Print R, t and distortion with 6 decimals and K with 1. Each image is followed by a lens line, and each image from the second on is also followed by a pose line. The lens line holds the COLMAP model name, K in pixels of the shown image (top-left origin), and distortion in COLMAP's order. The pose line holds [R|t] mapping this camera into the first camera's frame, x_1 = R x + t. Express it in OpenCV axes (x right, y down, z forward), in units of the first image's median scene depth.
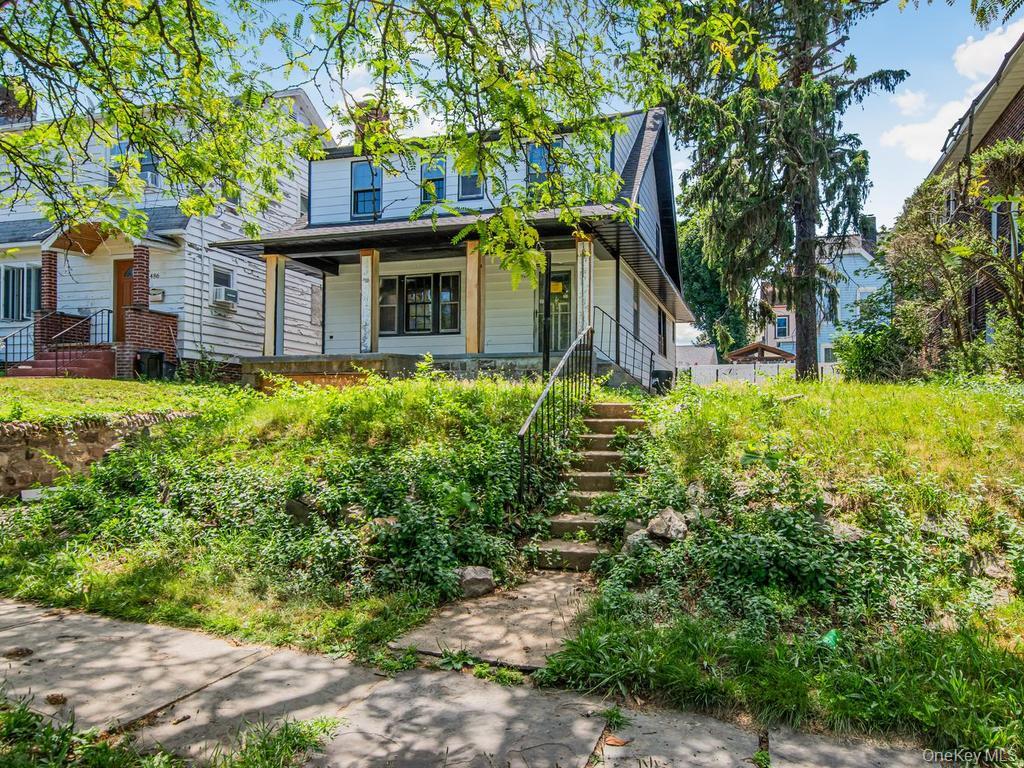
lens RADIAL K [[785.7, 0, 547.6], [0, 785.7, 404.6], [0, 0, 1]] dist [0.028250, -0.000378]
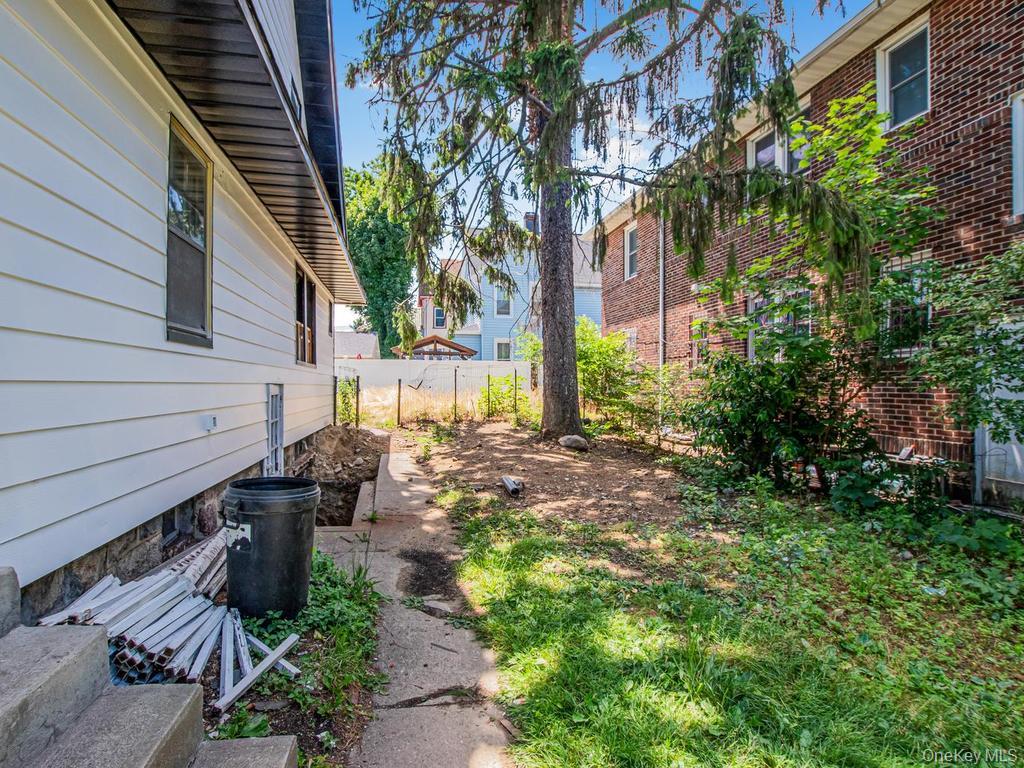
lens RADIAL K [[556.3, 0, 511.1], [0, 556.3, 382.9], [0, 0, 1]] dist [-0.027293, -0.002511]
pose [[0.892710, 0.003527, 0.450617, 0.140496], [-0.014299, 0.999688, 0.020504, -0.080883], [-0.450404, -0.024748, 0.892482, 0.848421]]
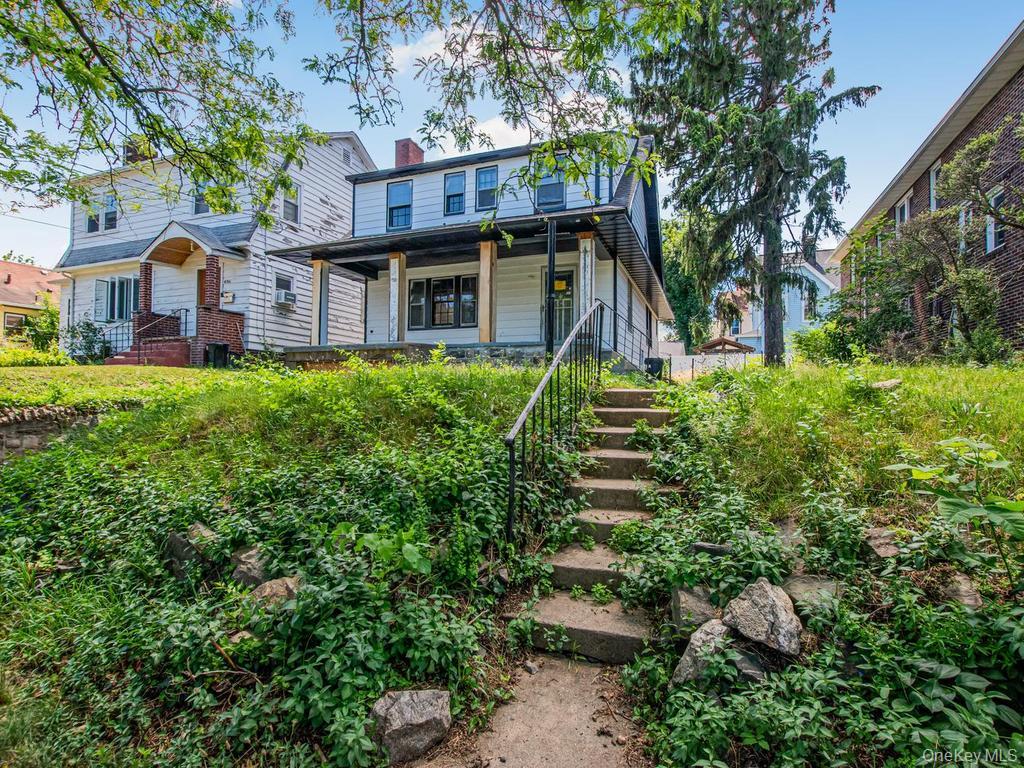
lens RADIAL K [[556.3, 0, 513.1], [0, 556.3, 398.1], [0, 0, 1]] dist [-0.027293, -0.002511]
pose [[0.997375, 0.001748, -0.072389, 0.001310], [-0.000194, 0.999770, 0.021464, -0.002739], [0.072410, -0.021393, 0.997146, 0.190130]]
